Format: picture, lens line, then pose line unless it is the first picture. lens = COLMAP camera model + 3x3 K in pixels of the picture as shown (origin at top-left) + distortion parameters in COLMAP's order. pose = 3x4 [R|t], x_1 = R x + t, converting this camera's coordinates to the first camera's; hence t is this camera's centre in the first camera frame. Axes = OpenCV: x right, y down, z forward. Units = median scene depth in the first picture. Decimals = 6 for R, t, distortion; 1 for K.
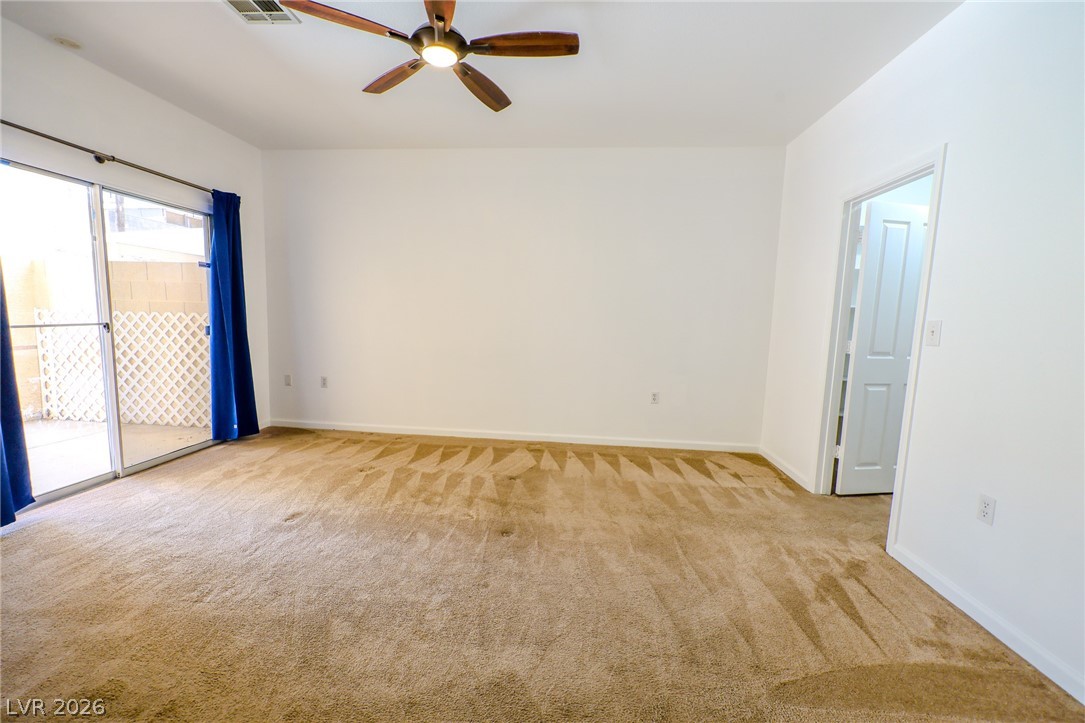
lens RADIAL K [[440.0, 0, 542.6], [0, 440.0, 366.2], [0, 0, 1]] dist [0.002792, -0.000129]
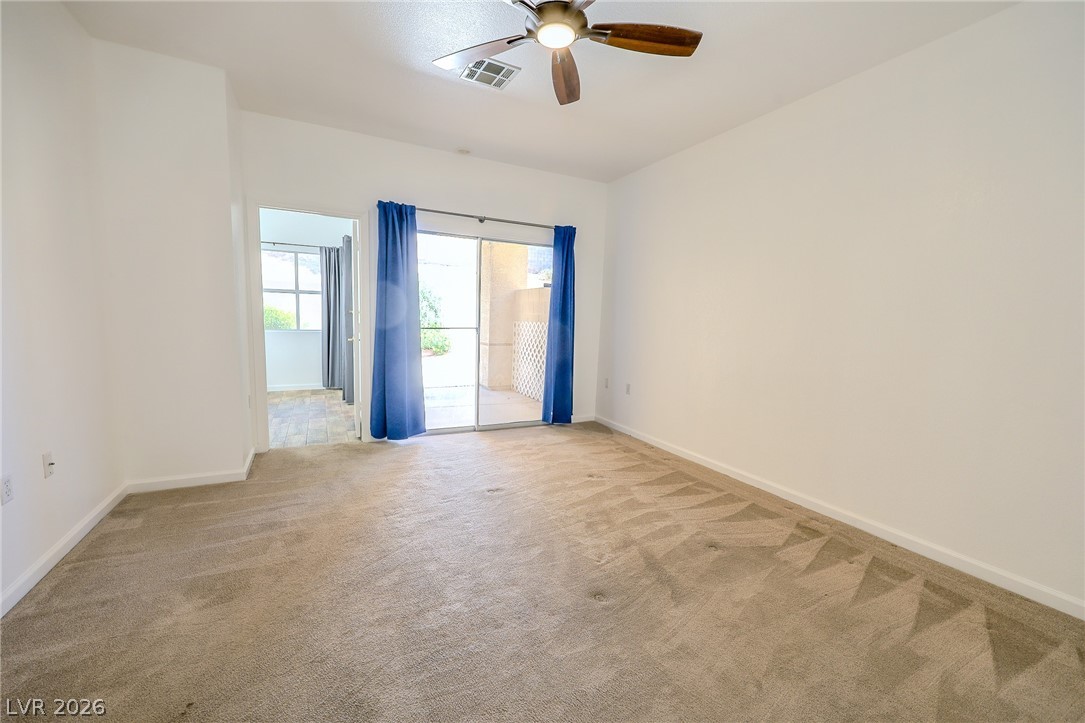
lens RADIAL K [[440.0, 0, 542.6], [0, 440.0, 366.2], [0, 0, 1]] dist [0.002792, -0.000129]
pose [[0.527846, 0.082425, -0.845331, 0.348170], [-0.115771, 0.992973, 0.024531, -0.024436], [0.841413, 0.084916, 0.533679, 0.324916]]
